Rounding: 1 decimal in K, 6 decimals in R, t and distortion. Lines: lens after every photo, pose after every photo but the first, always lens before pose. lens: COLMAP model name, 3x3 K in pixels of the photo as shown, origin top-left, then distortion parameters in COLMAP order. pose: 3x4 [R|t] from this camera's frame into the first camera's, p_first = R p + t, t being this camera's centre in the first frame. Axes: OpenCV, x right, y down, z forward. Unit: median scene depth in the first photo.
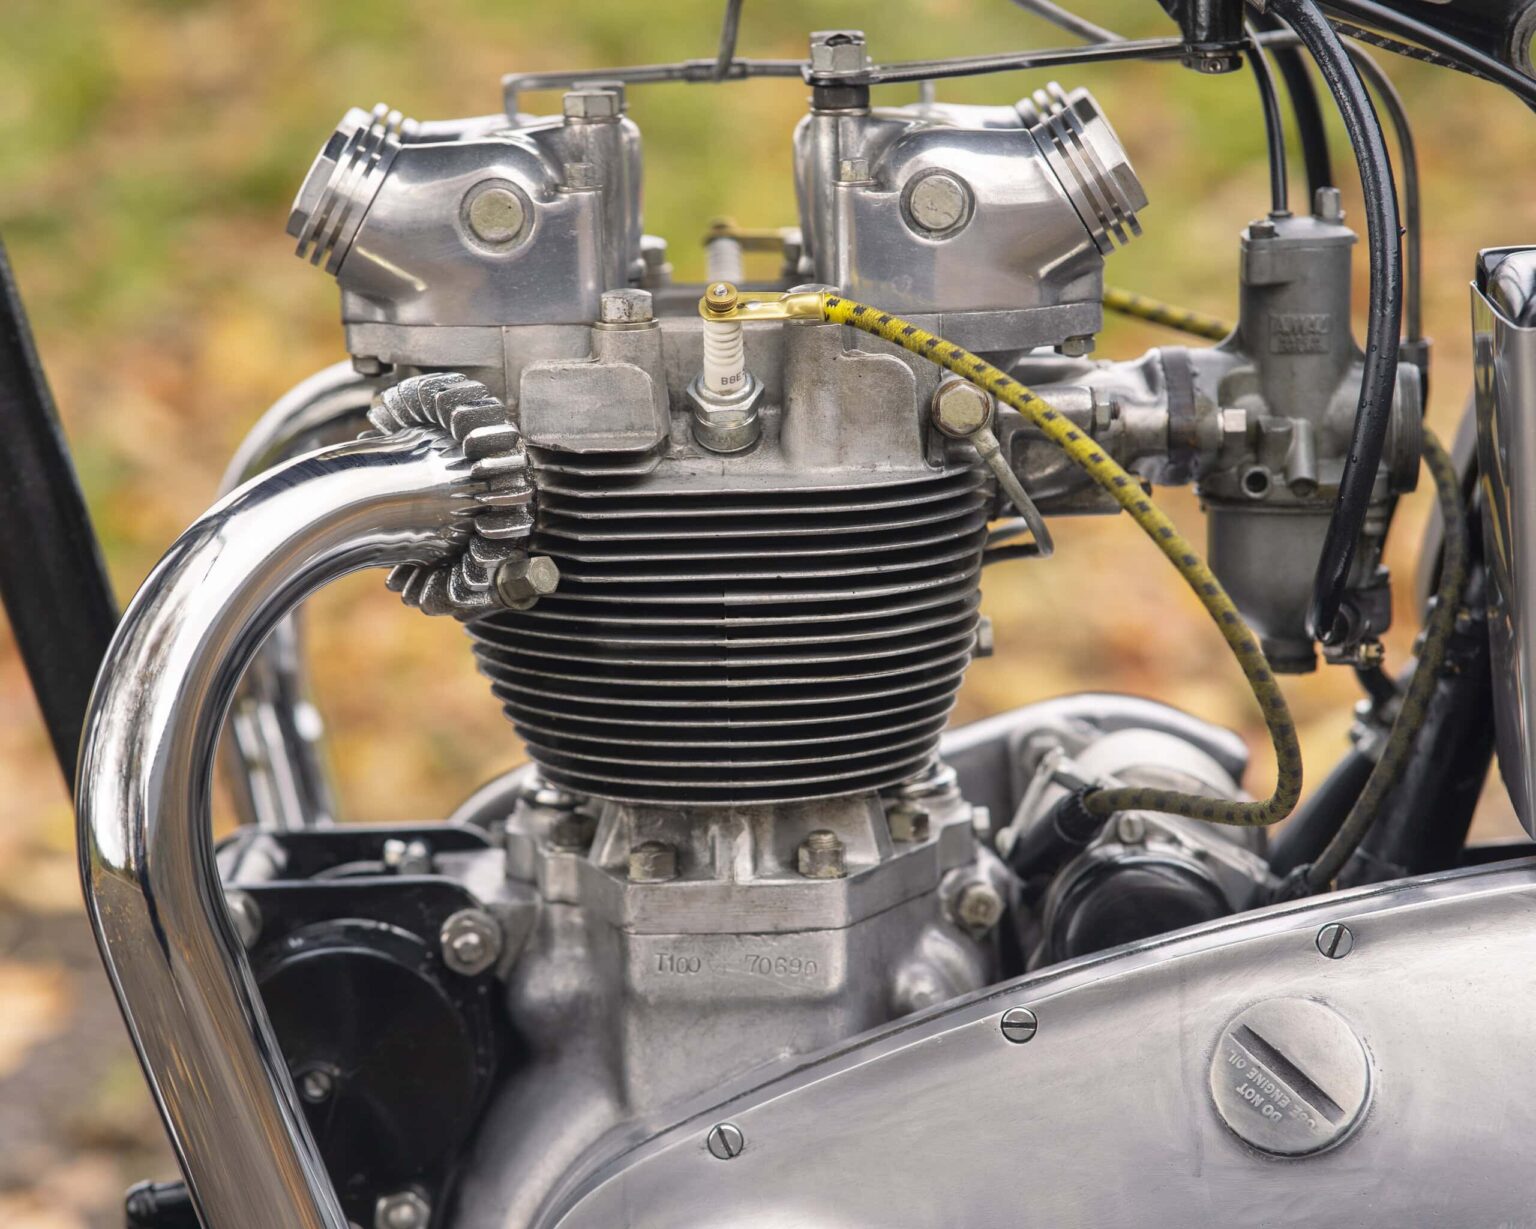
lens RADIAL K [[4942.9, 0, 768.0], [0, 4942.9, 614.5], [0, 0, 1]] dist [0.698323, 0.318728]
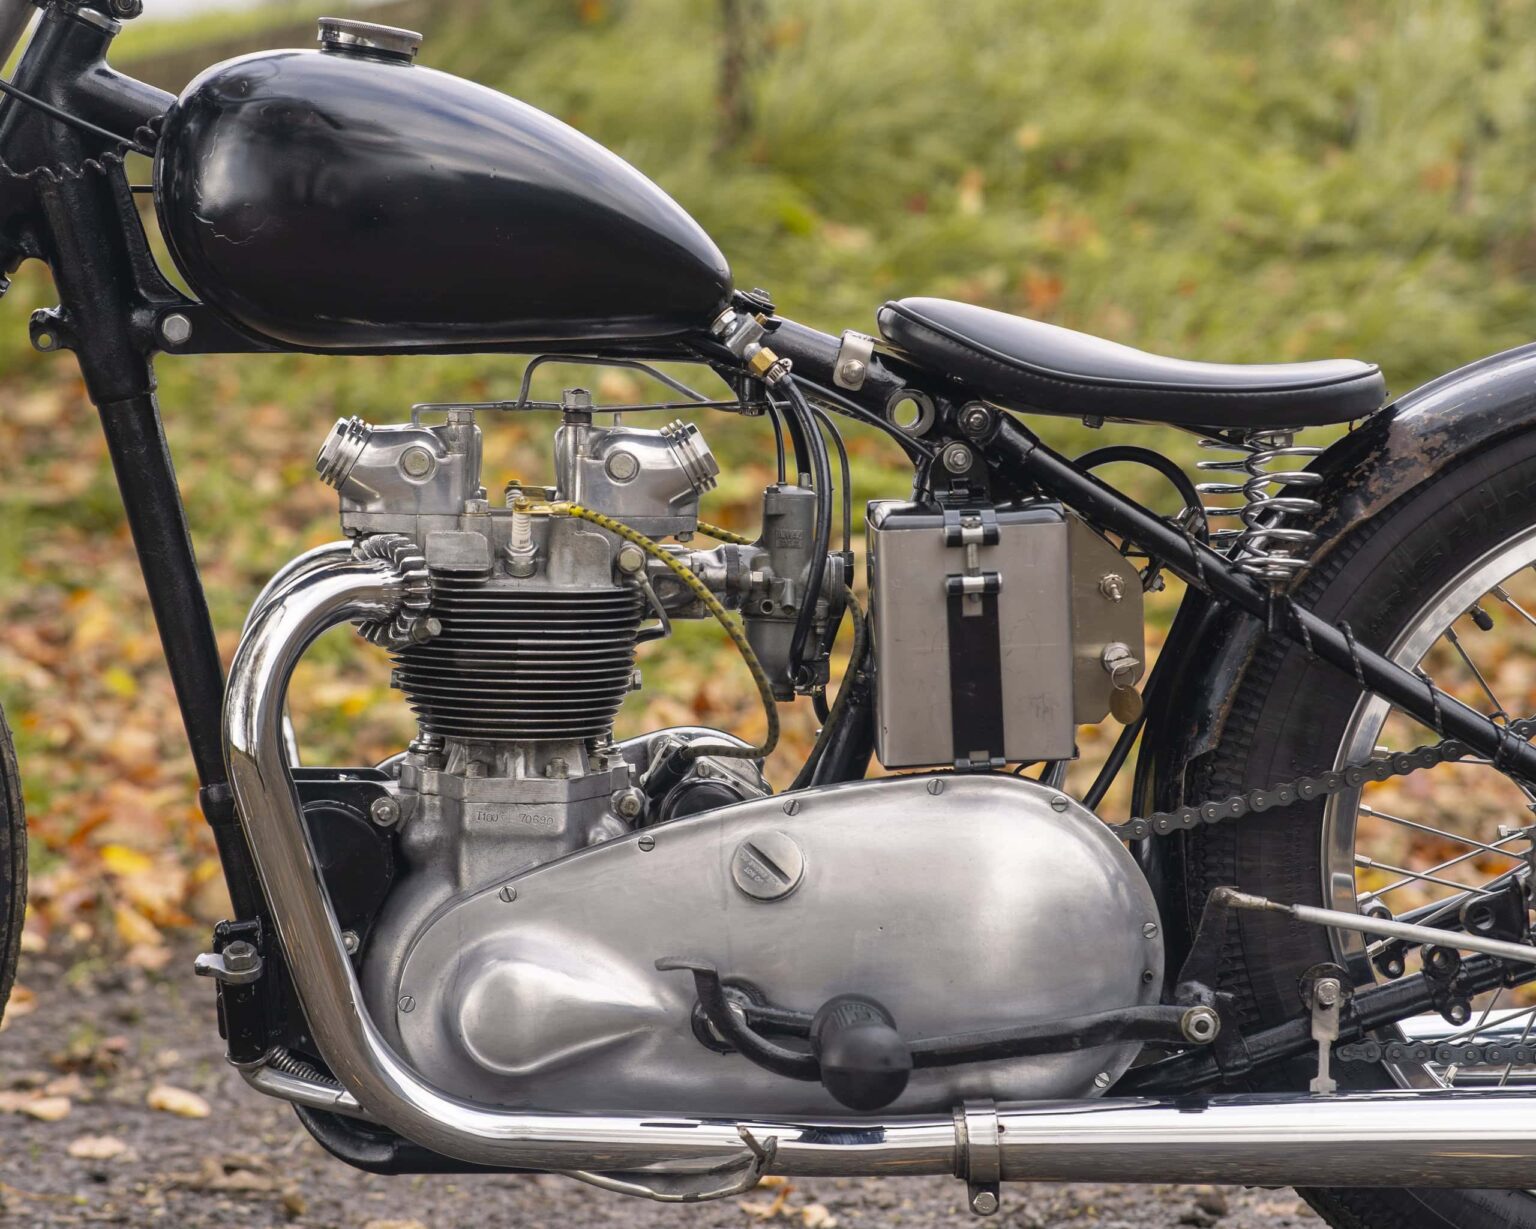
lens RADIAL K [[4942.9, 0, 768.0], [0, 4942.9, 614.5], [0, 0, 1]] dist [0.698323, 0.318728]
pose [[0.996869, 0.039250, 0.068635, -0.047379], [-0.032635, 0.994944, -0.094983, 0.181422], [-0.072016, 0.092446, 0.993110, -1.121717]]
